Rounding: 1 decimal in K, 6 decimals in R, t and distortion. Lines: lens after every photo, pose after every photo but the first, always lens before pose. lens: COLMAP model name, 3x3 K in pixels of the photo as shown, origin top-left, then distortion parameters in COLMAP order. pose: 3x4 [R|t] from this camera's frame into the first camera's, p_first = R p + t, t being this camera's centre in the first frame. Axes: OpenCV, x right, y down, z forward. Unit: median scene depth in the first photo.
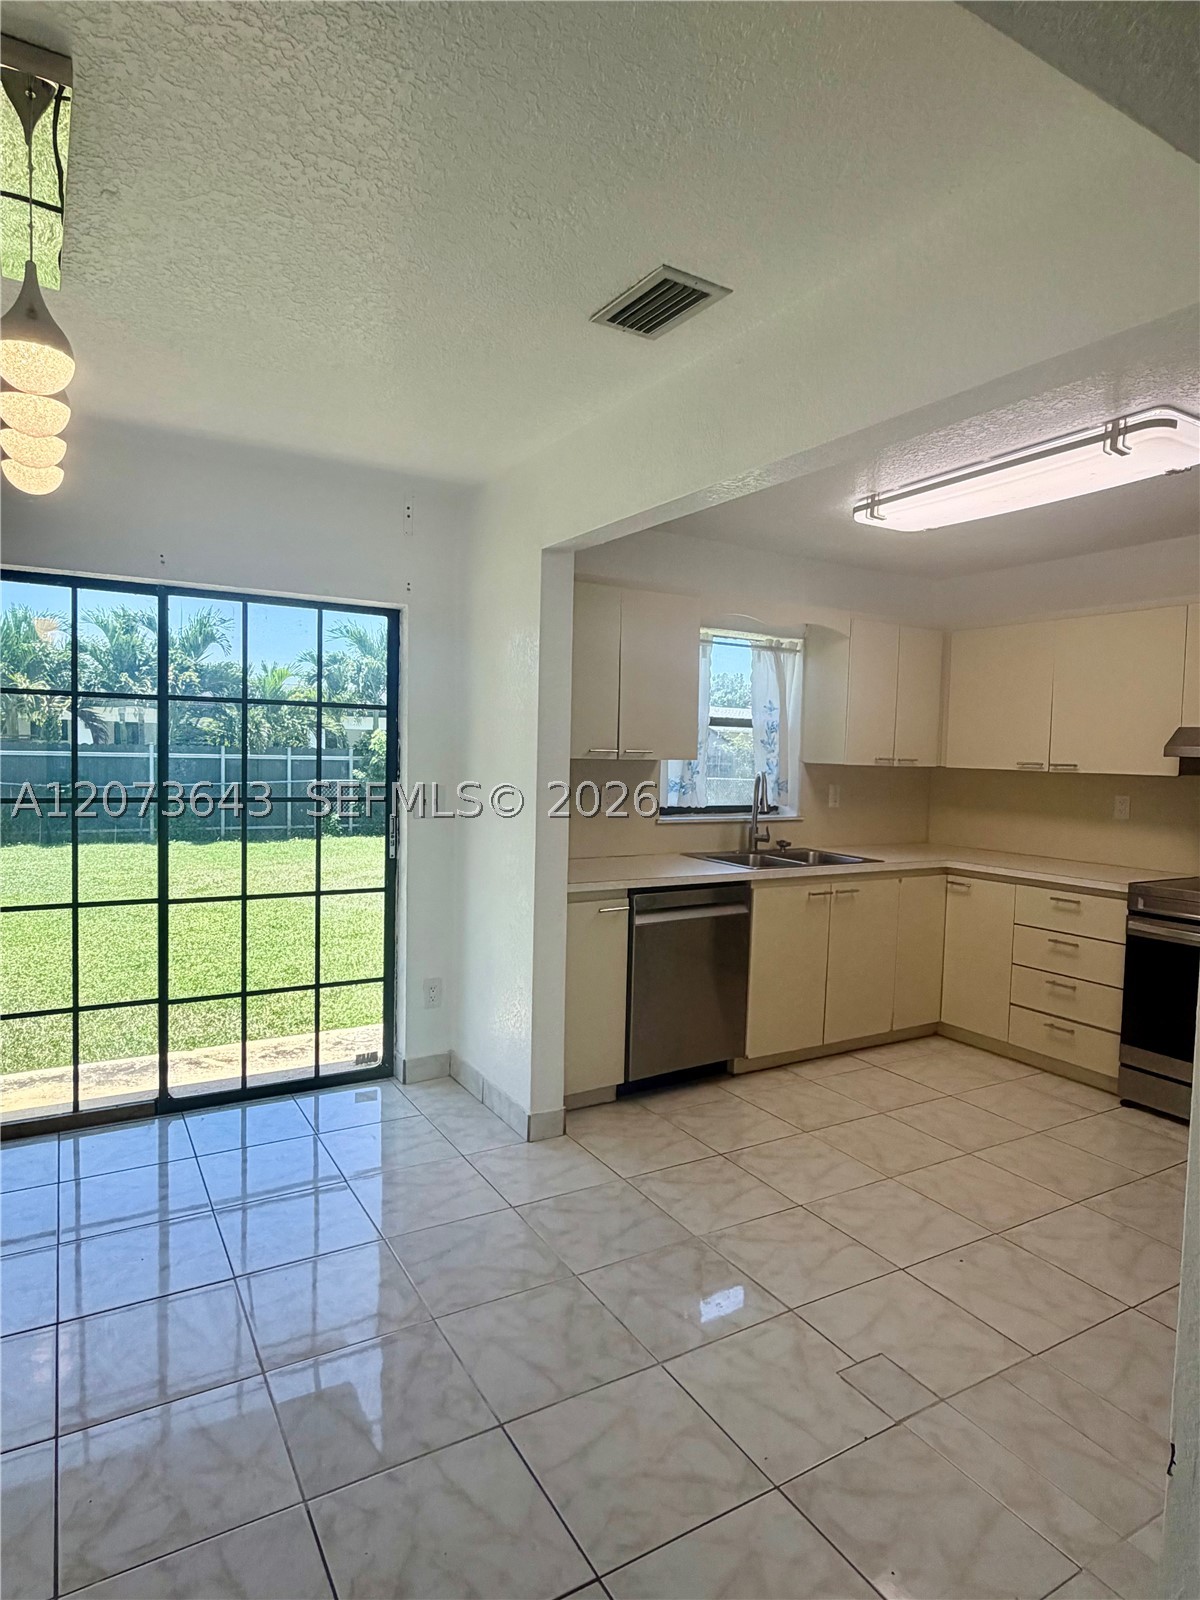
lens RADIAL K [[908.3, 0, 600.0], [0, 908.3, 800.0], [0, 0, 1]] dist [0.003780, 0.000573]
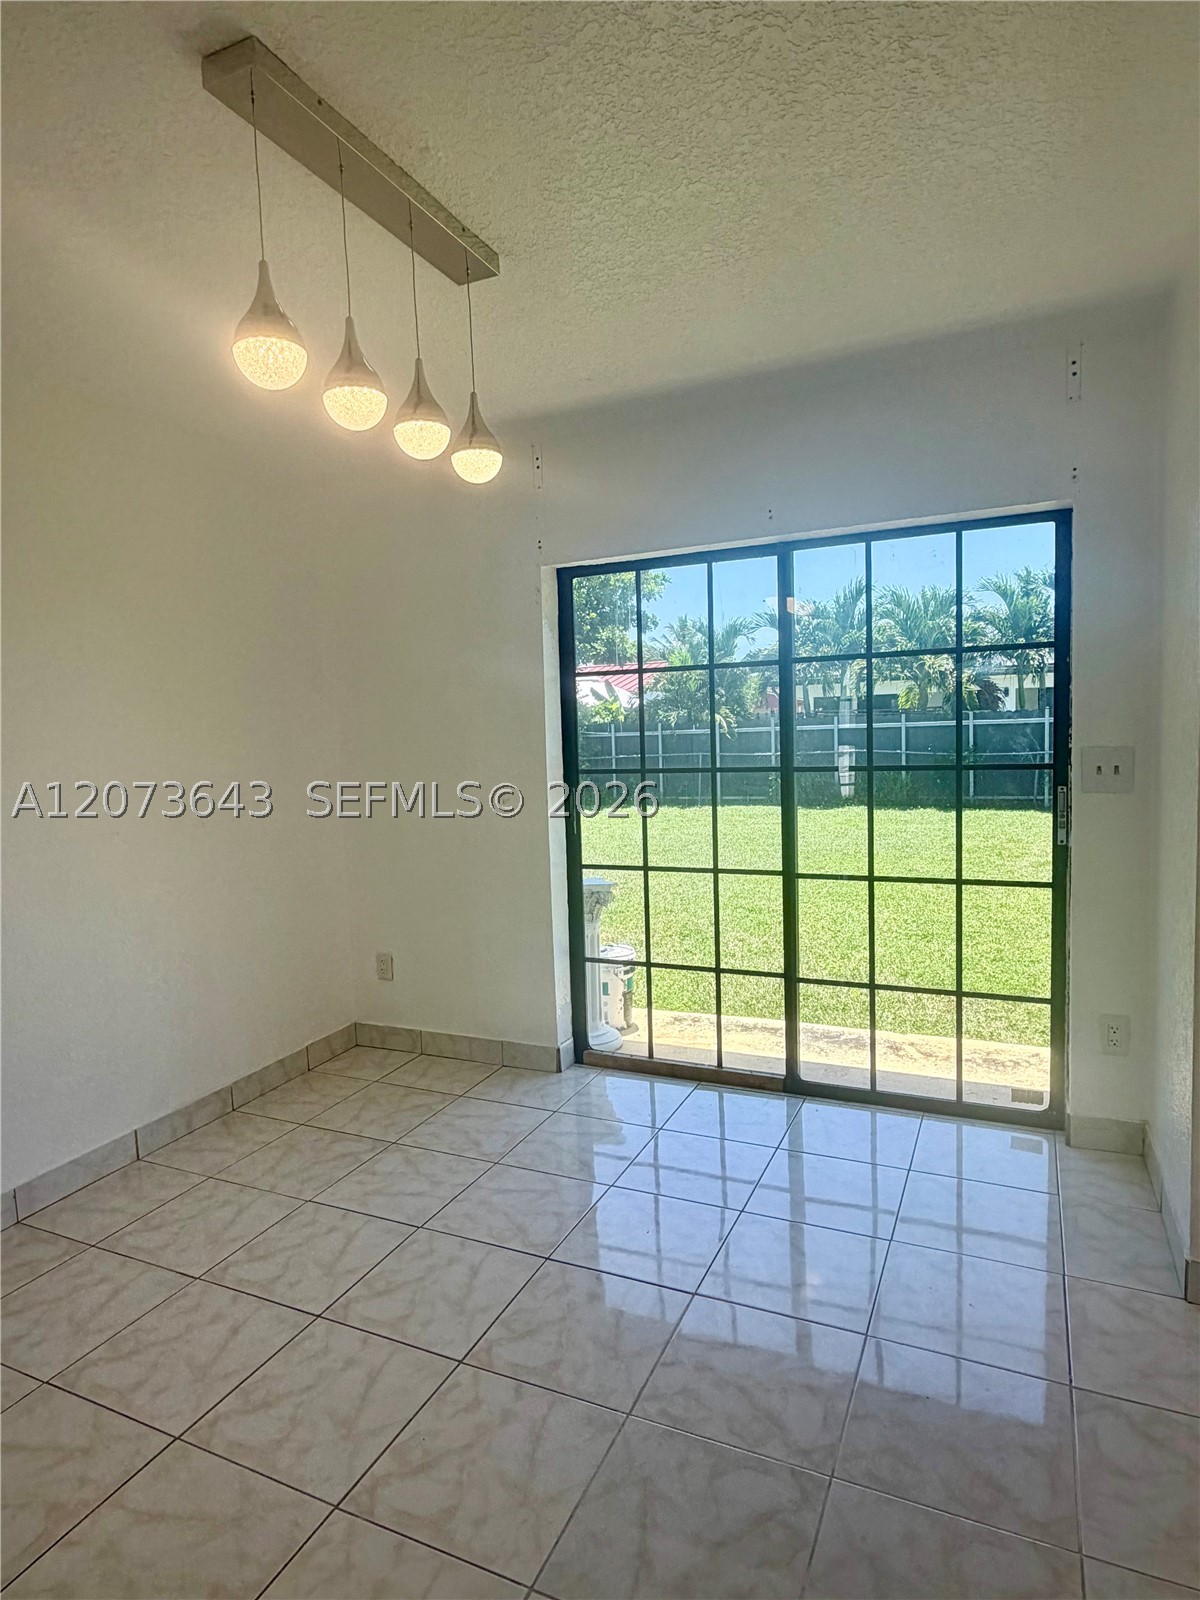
lens RADIAL K [[915.1, 0, 596.9], [0, 915.1, 806.0], [0, 0, 1]] dist [0.003379, 0.000576]
pose [[0.569010, 0.029465, -0.821802, 0.173552], [0.006677, 0.999159, 0.040447, -0.001361], [0.822303, -0.028502, 0.568335, 0.251068]]
